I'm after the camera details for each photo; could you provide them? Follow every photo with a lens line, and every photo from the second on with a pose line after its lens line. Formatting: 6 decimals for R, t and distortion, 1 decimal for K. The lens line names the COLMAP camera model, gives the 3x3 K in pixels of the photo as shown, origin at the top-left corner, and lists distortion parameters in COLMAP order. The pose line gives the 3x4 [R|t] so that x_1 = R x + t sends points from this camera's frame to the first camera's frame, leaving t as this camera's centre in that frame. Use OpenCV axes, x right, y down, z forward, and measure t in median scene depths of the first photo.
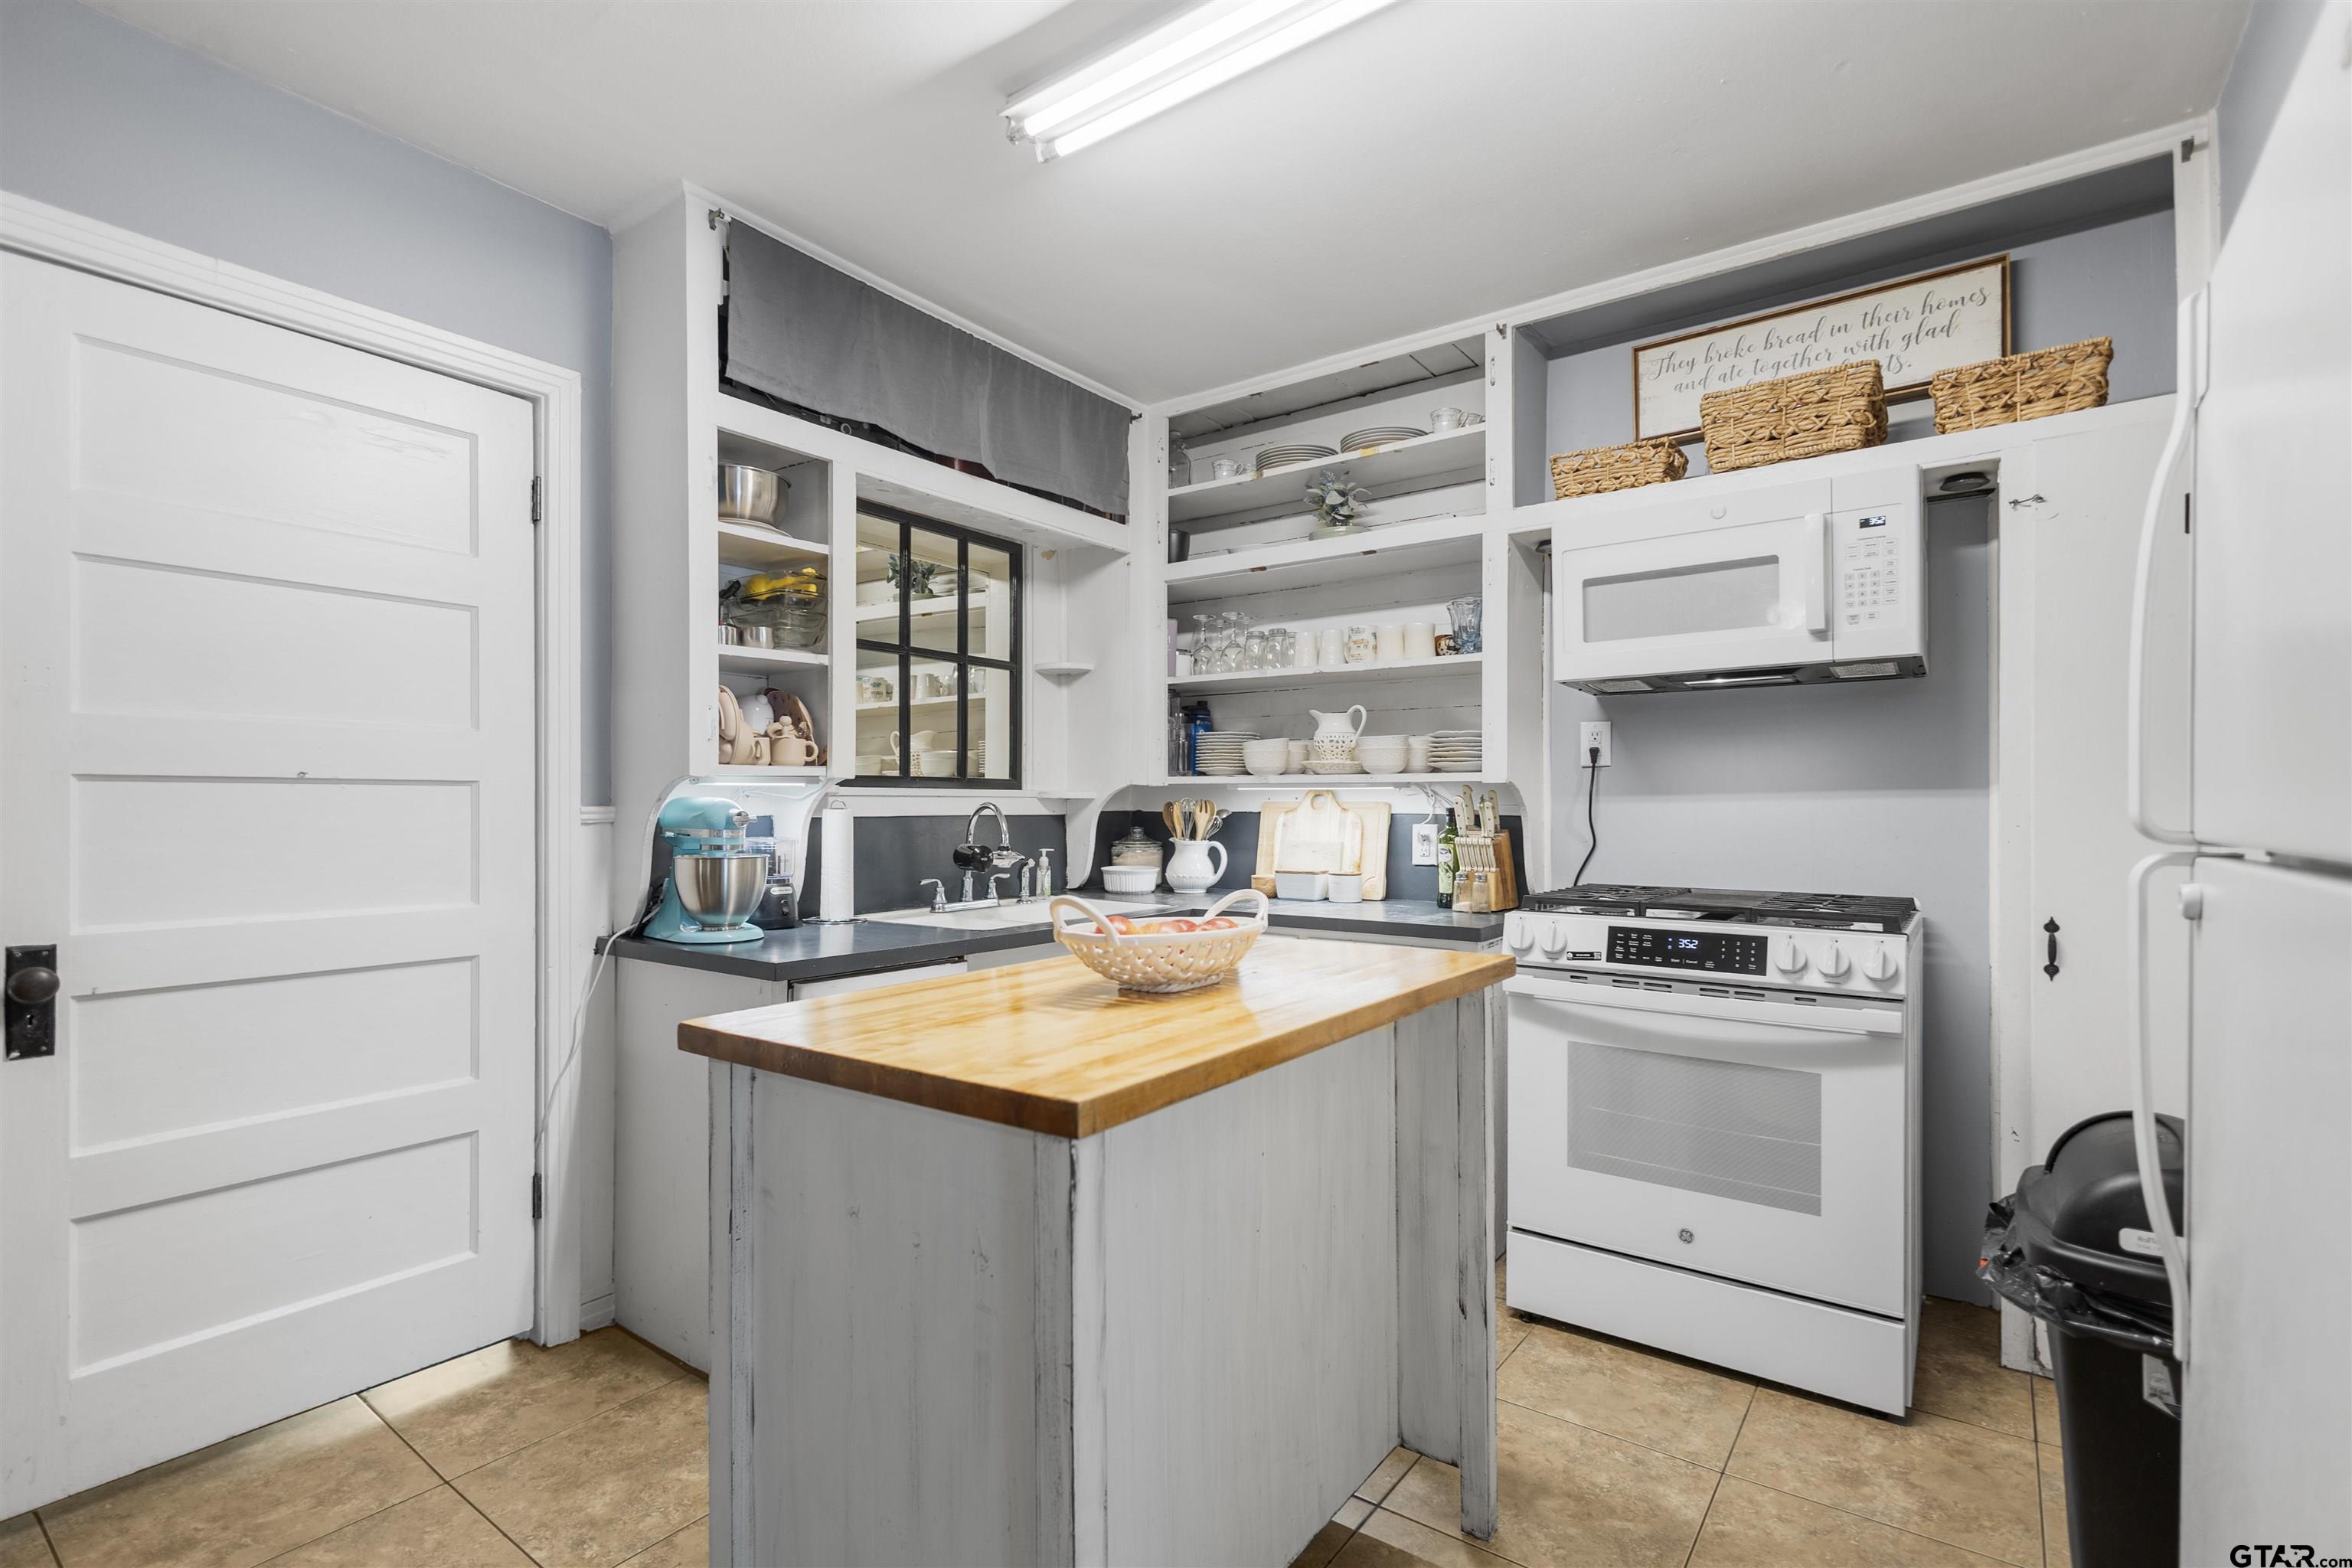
lens RADIAL K [[1099.0, 0, 1177.5], [0, 1099.0, 800.1], [0, 0, 1]] dist [0.007438, -0.003008]
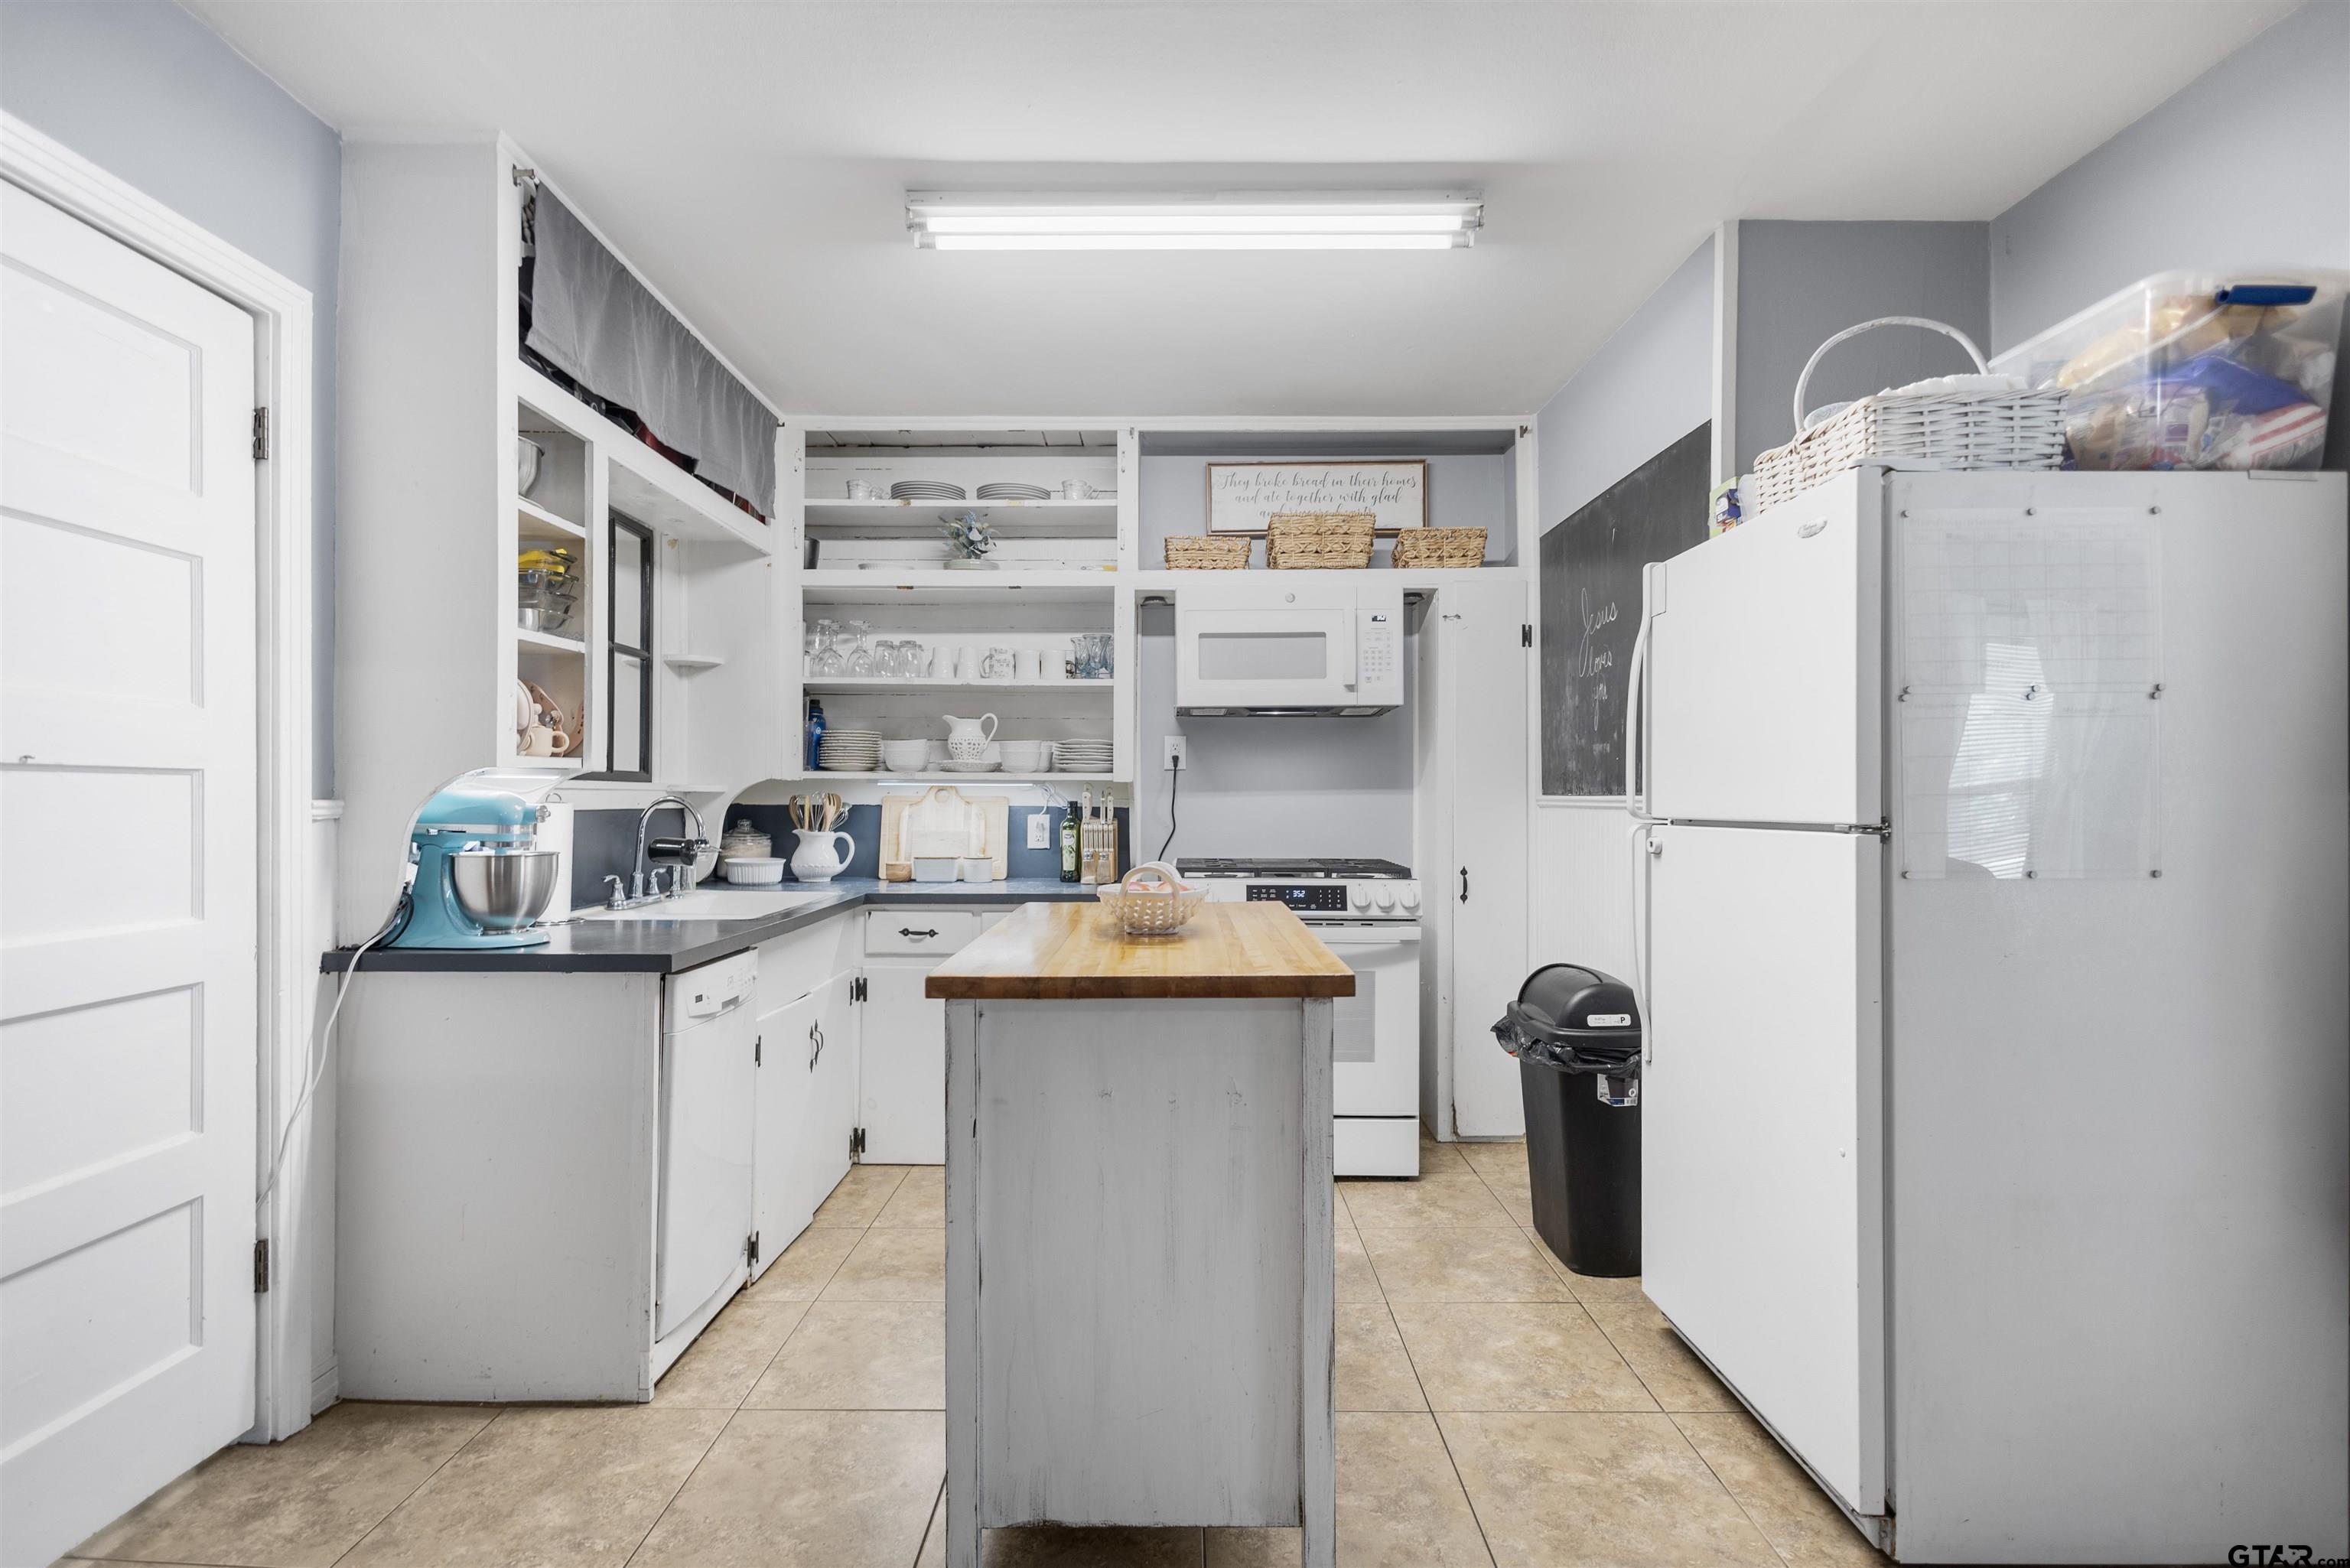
lens RADIAL K [[1098.0, 0, 1174.0], [0, 1098.0, 784.0], [0, 0, 1]] dist [0.007438, -0.003008]
pose [[0.808360, 0.008848, 0.588622, -0.497056], [-0.004293, 0.999949, -0.009135, -0.001875], [-0.588673, 0.004857, 0.808357, -0.083824]]
